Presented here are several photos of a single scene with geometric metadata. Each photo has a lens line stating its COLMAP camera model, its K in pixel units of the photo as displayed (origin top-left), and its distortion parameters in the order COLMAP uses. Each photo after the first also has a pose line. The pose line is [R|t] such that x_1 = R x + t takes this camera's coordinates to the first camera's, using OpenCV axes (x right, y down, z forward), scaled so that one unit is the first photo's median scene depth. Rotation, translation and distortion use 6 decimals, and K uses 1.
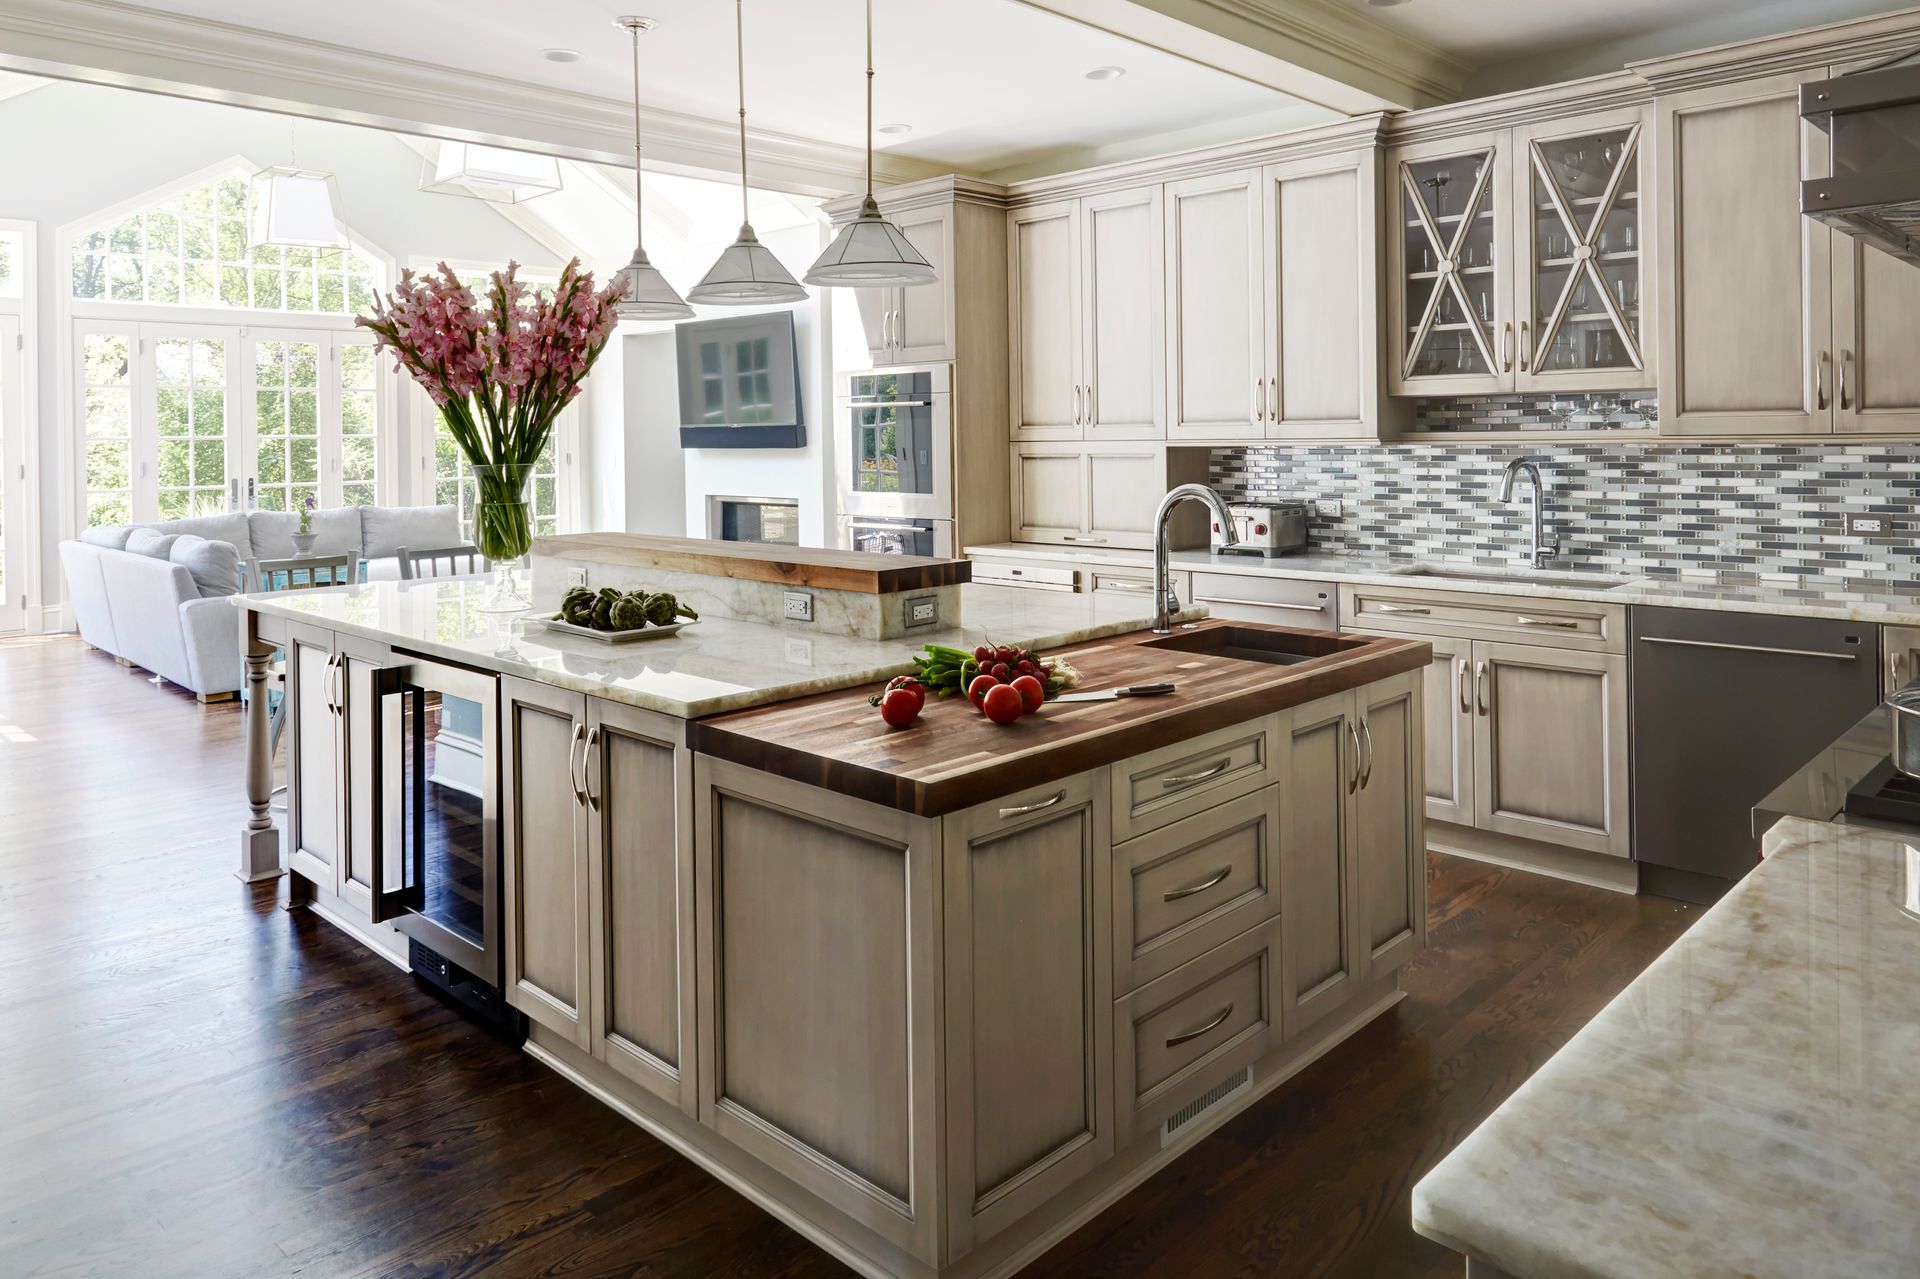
lens RADIAL K [[1298.2, 0, 925.9], [0, 1298.2, 435.8], [0, 0, 1]] dist [0.010310, -0.000080]
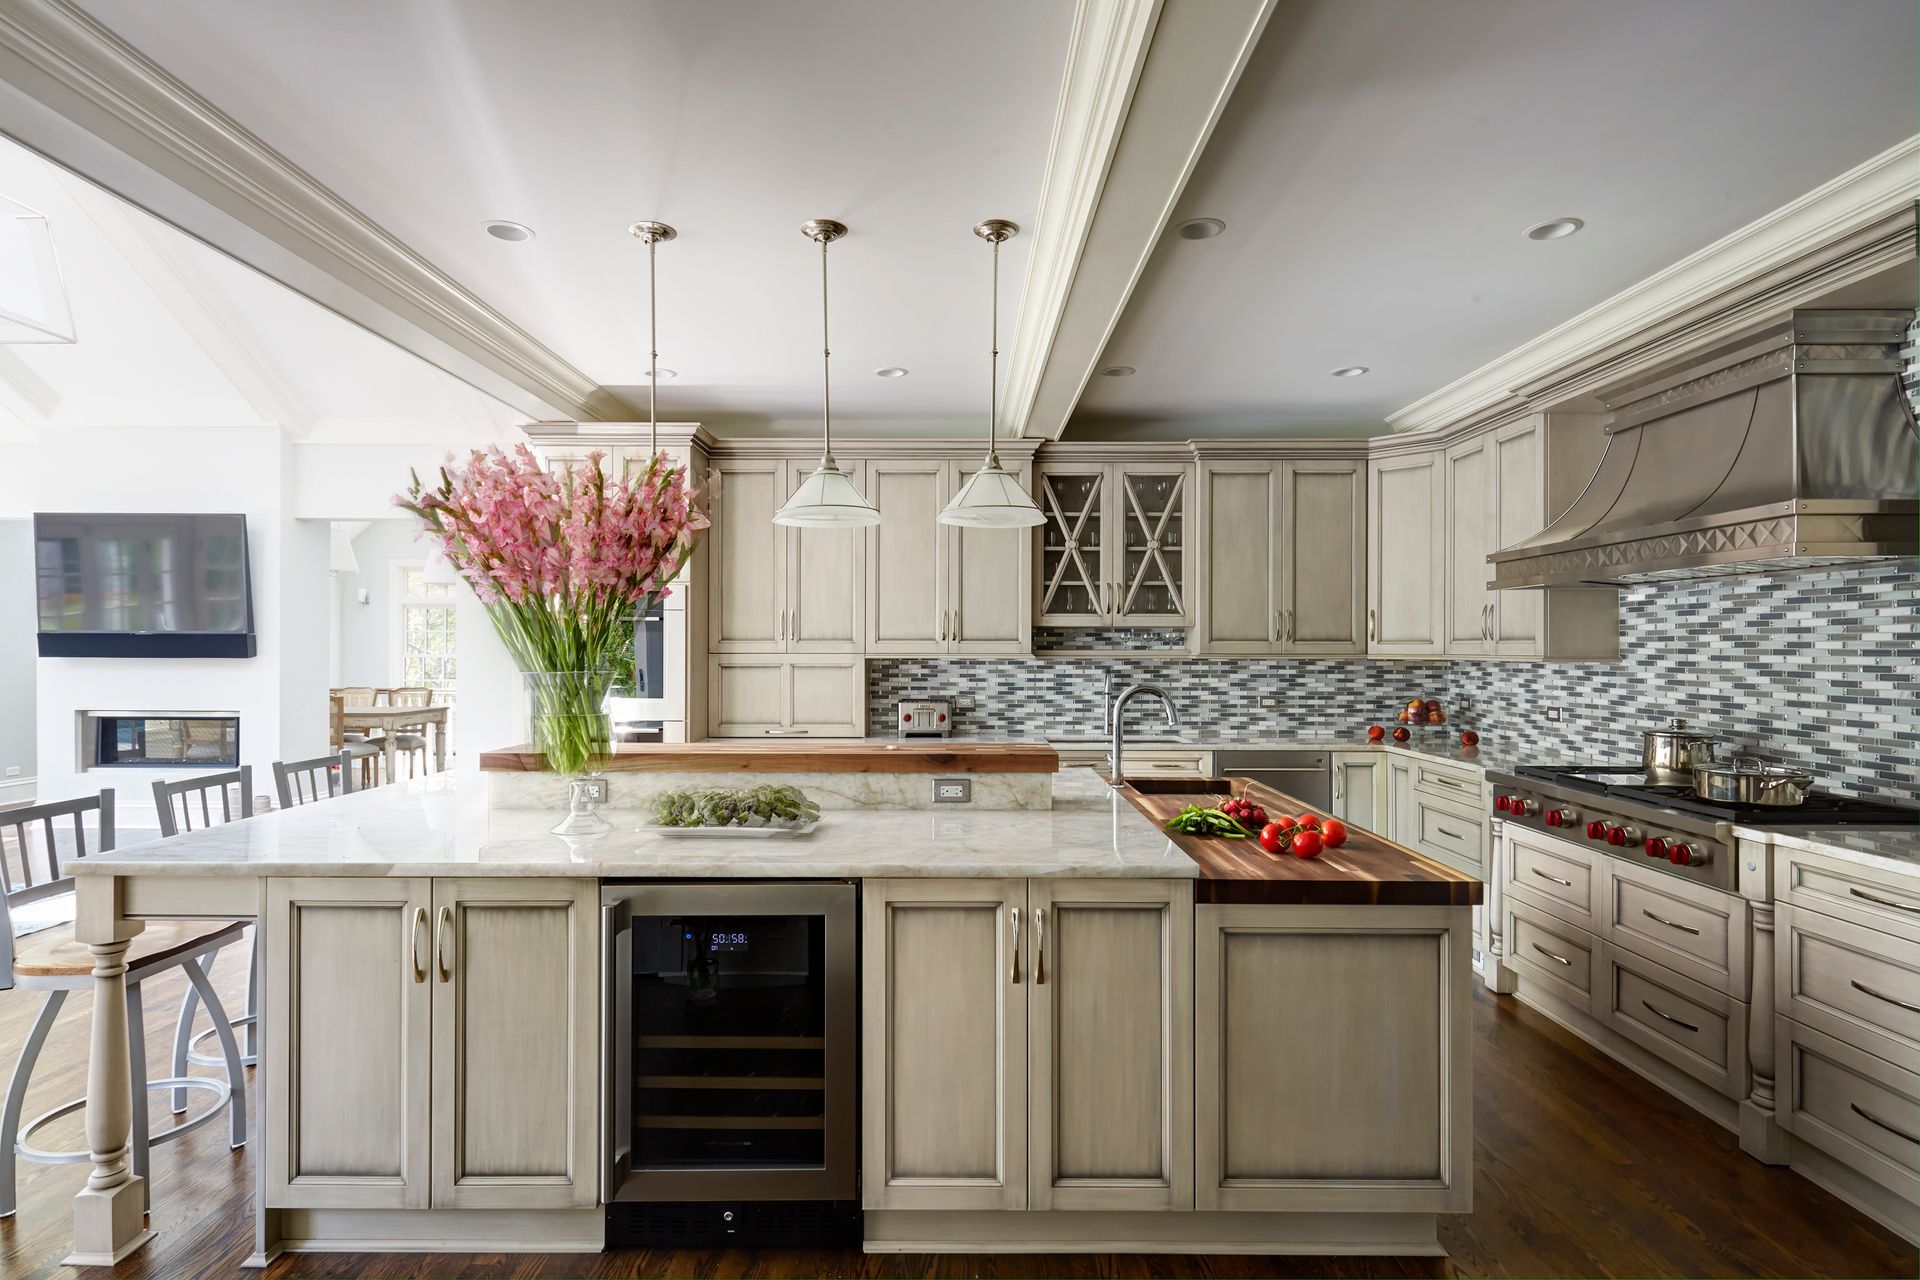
lens RADIAL K [[970.2, 0, 952.4], [0, 970.2, 647.5], [0, 0, 1]] dist [0.009700, -0.002032]
pose [[0.711796, 0.015408, 0.702218, -0.490034], [-0.011514, 0.999881, -0.010268, 0.006955], [-0.702292, -0.000777, 0.711888, 0.255244]]
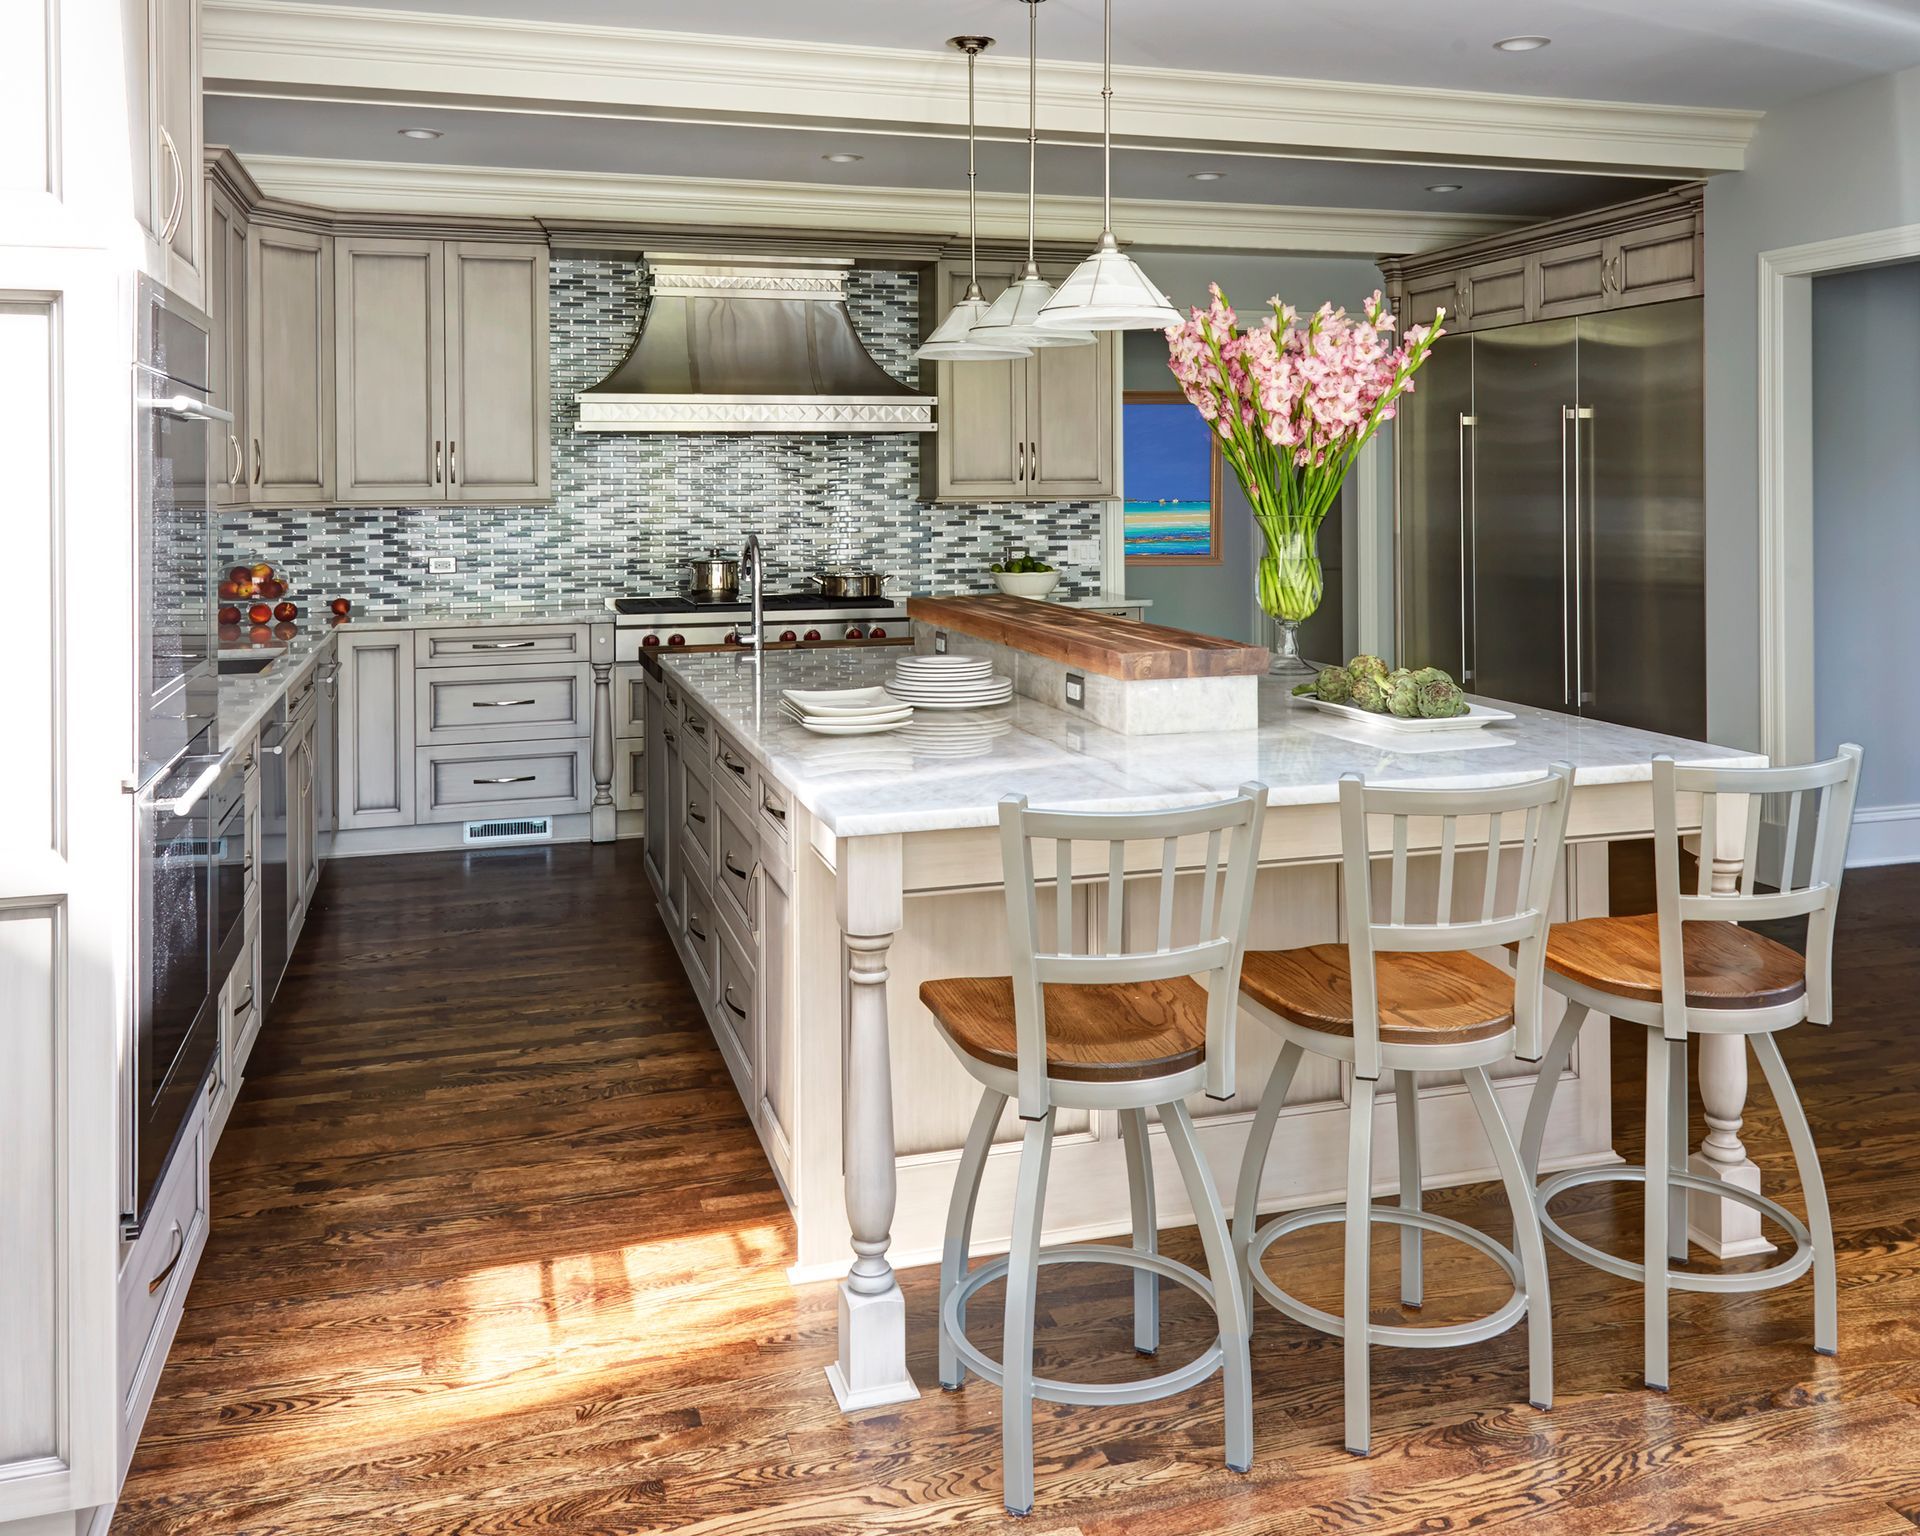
lens RADIAL K [[1643.7, 0, 970.1], [0, 1643.7, 482.5], [0, 0, 1]] dist [0.028458, -0.024025]
pose [[-0.879063, 0.018977, 0.476328, -0.498246], [0.017655, 0.999818, -0.007251, 0.001572], [-0.476379, 0.002036, -0.879238, 1.561789]]
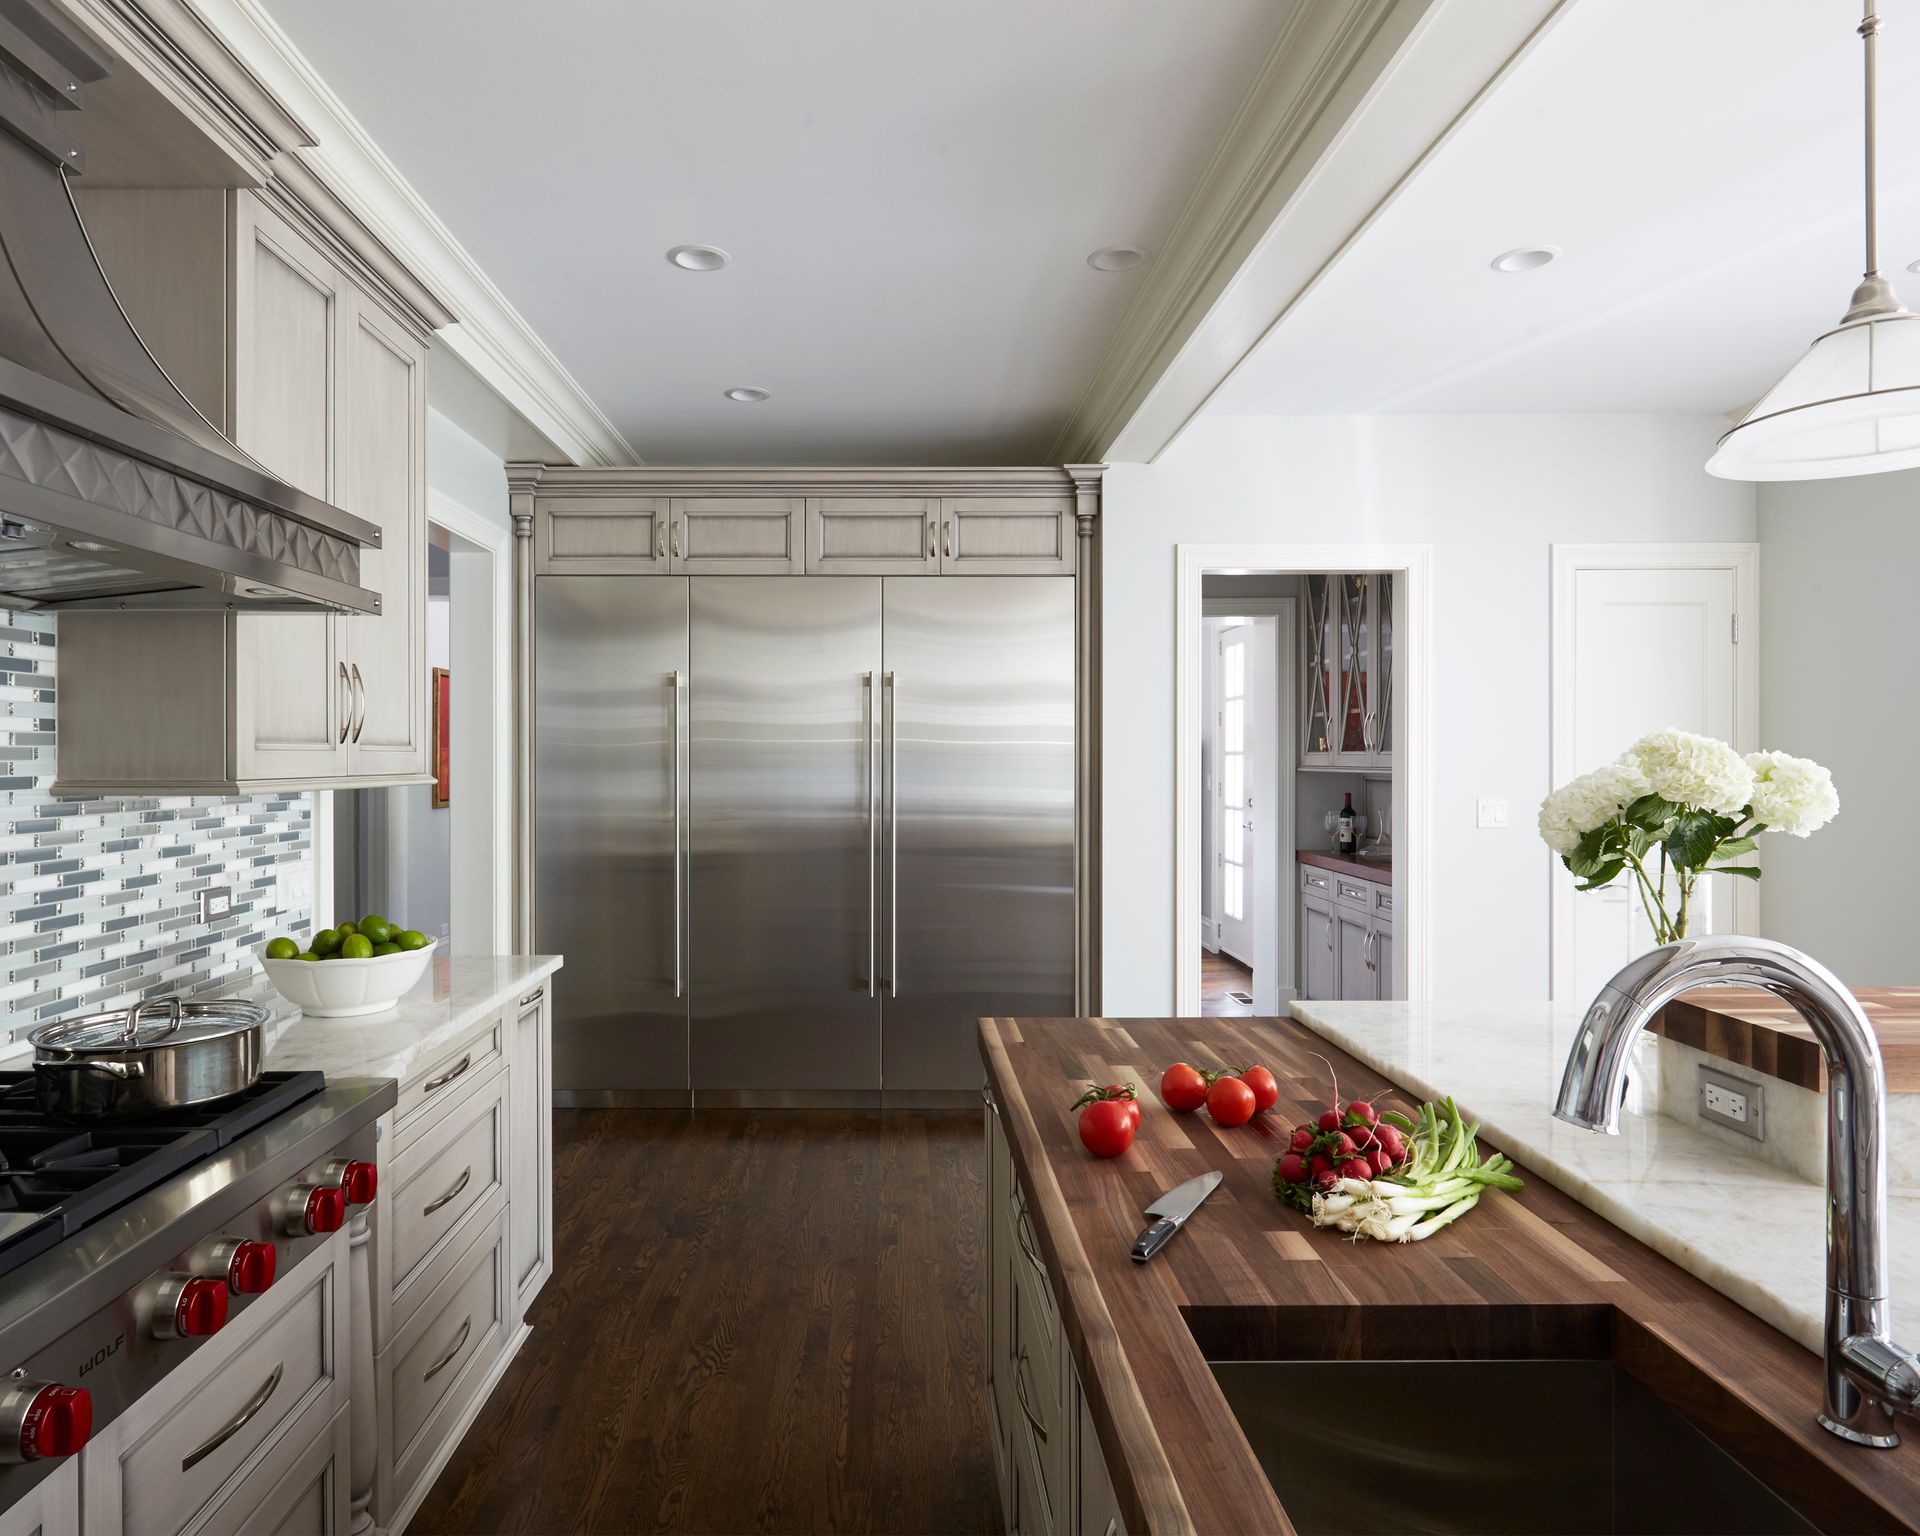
lens RADIAL K [[1155.2, 0, 946.7], [0, 1155.2, 769.1], [0, 0, 1]] dist [-0.002777, 0.003415]
pose [[-0.677973, 0.026026, -0.734626, 0.373848], [0.016780, 0.999661, 0.019929, -0.004599], [0.734895, 0.001184, -0.678180, 0.732841]]
